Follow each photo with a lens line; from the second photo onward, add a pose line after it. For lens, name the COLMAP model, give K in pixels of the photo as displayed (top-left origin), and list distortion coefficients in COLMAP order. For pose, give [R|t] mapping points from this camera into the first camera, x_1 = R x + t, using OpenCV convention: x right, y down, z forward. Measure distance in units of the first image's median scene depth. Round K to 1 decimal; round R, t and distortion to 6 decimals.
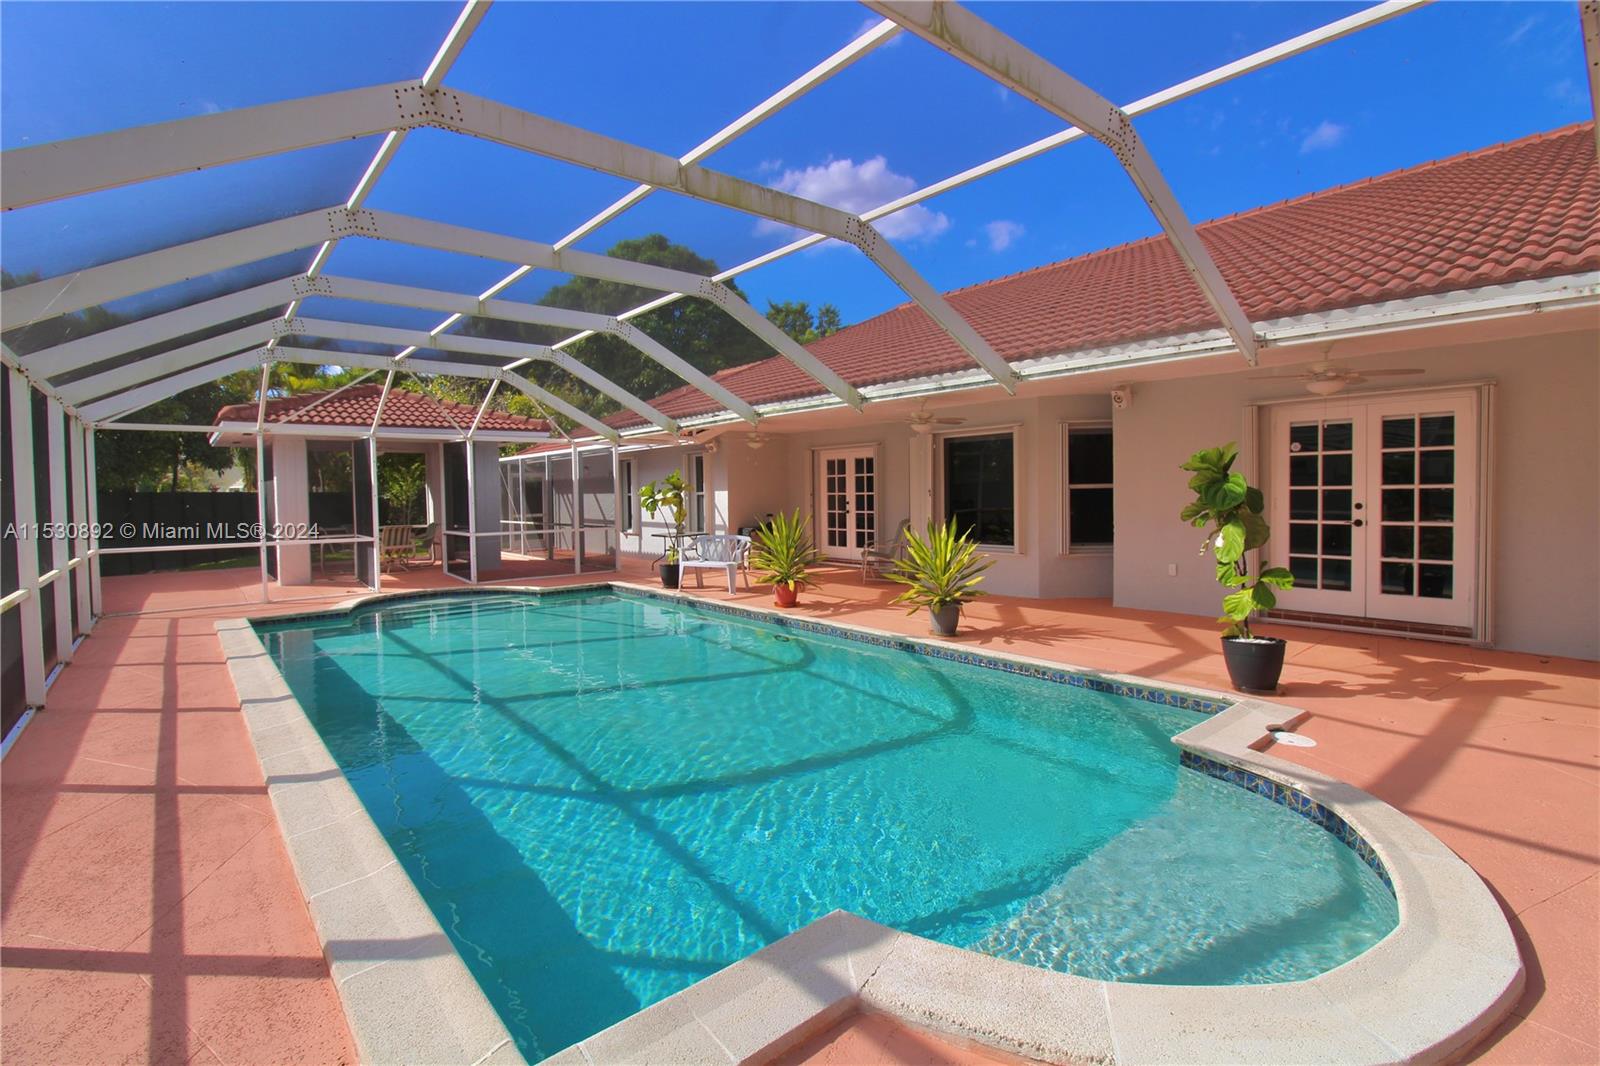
lens RADIAL K [[740.6, 0, 805.3], [0, 740.6, 527.6], [0, 0, 1]] dist [-0.003700, -0.010176]
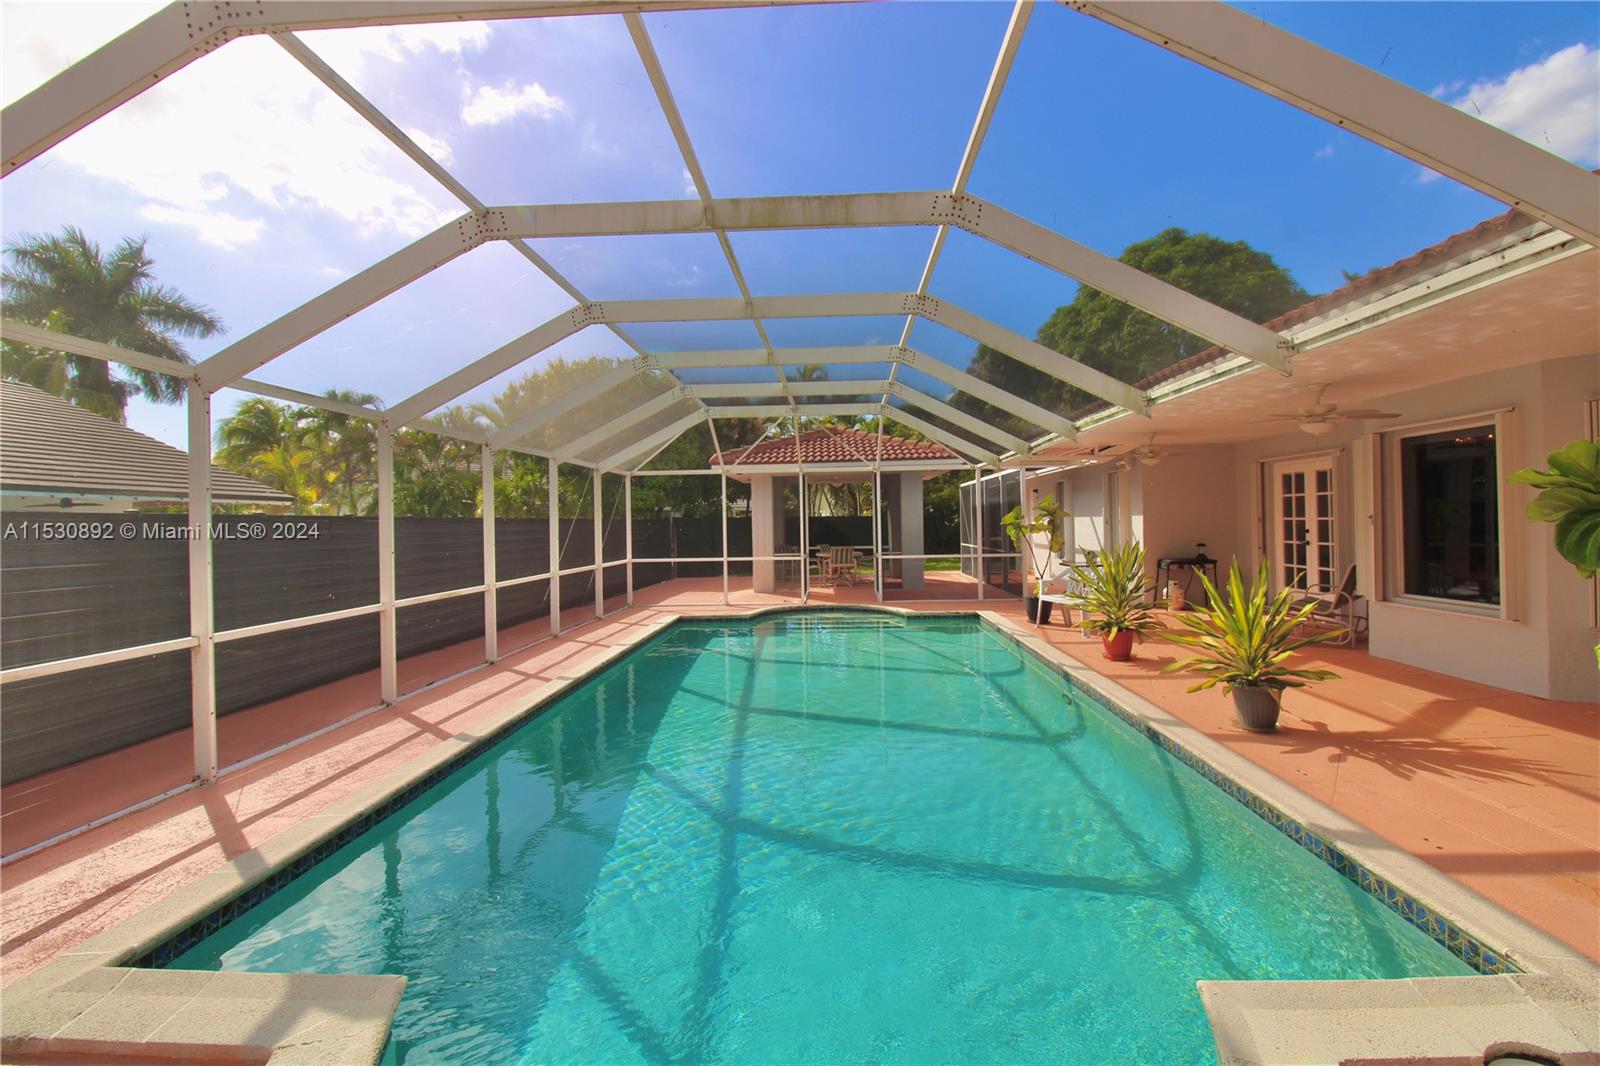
lens RADIAL K [[740.6, 0, 805.2], [0, 740.6, 524.5], [0, 0, 1]] dist [-0.003700, -0.010176]
pose [[0.734041, 0.004440, -0.679091, 0.200424], [-0.025737, 0.999442, -0.021286, -0.011769], [0.678617, 0.033102, 0.733746, 0.118050]]
